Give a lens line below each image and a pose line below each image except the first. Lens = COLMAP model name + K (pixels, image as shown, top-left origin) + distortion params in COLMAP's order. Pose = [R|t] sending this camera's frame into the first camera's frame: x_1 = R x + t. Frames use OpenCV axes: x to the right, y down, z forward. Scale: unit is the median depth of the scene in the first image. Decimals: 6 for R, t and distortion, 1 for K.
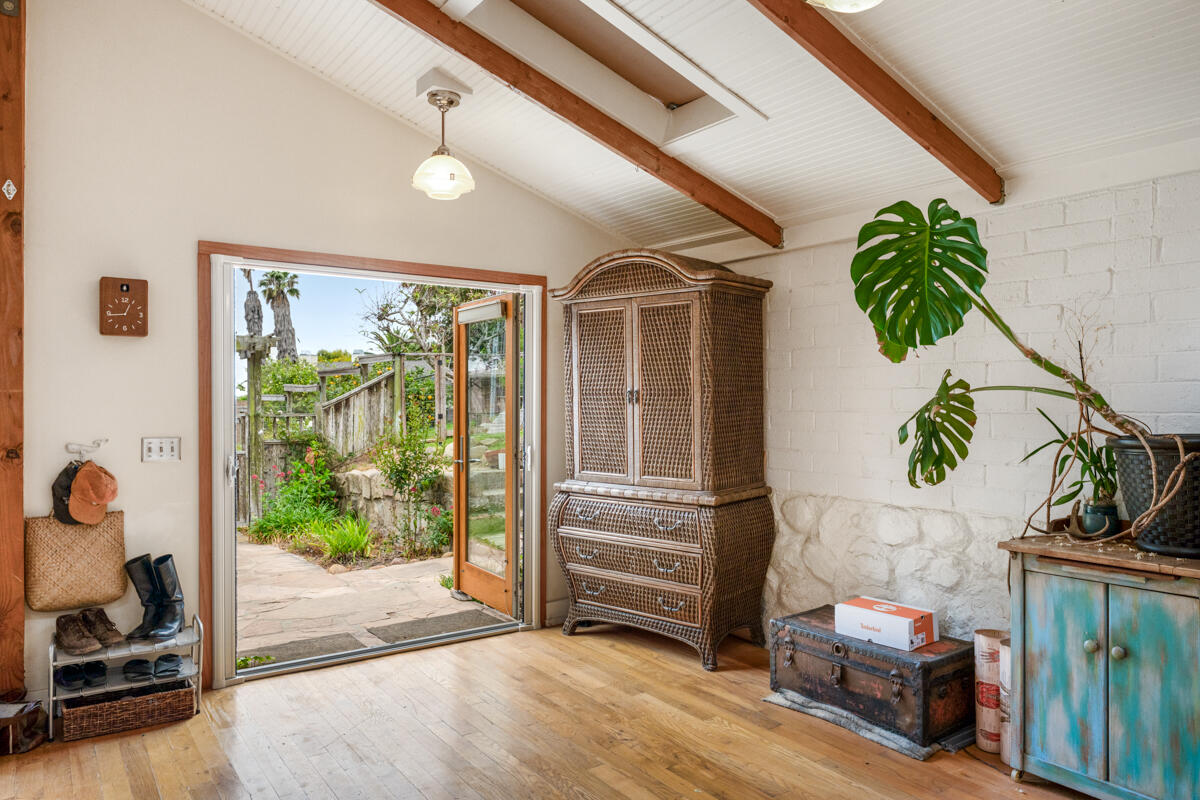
lens RADIAL K [[793.8, 0, 609.8], [0, 793.8, 403.6], [0, 0, 1]] dist [0.008851, -0.002893]
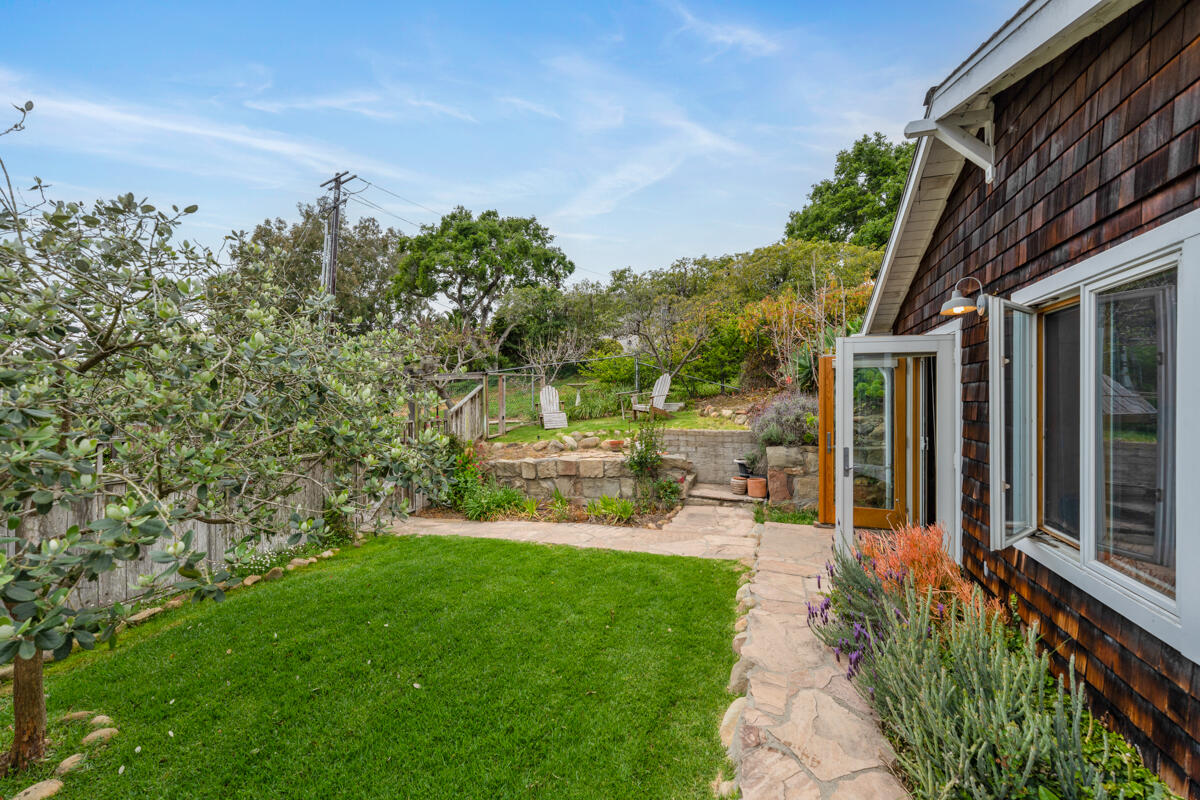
lens RADIAL K [[481.9, 0, 598.1], [0, 481.9, 399.8], [0, 0, 1]] dist [-0.000324, 0.000452]
pose [[0.837796, -0.008328, 0.545919, -1.679929], [0.009920, 0.999951, 0.000031, -0.048783], [-0.545893, 0.005390, 0.837838, 0.581116]]
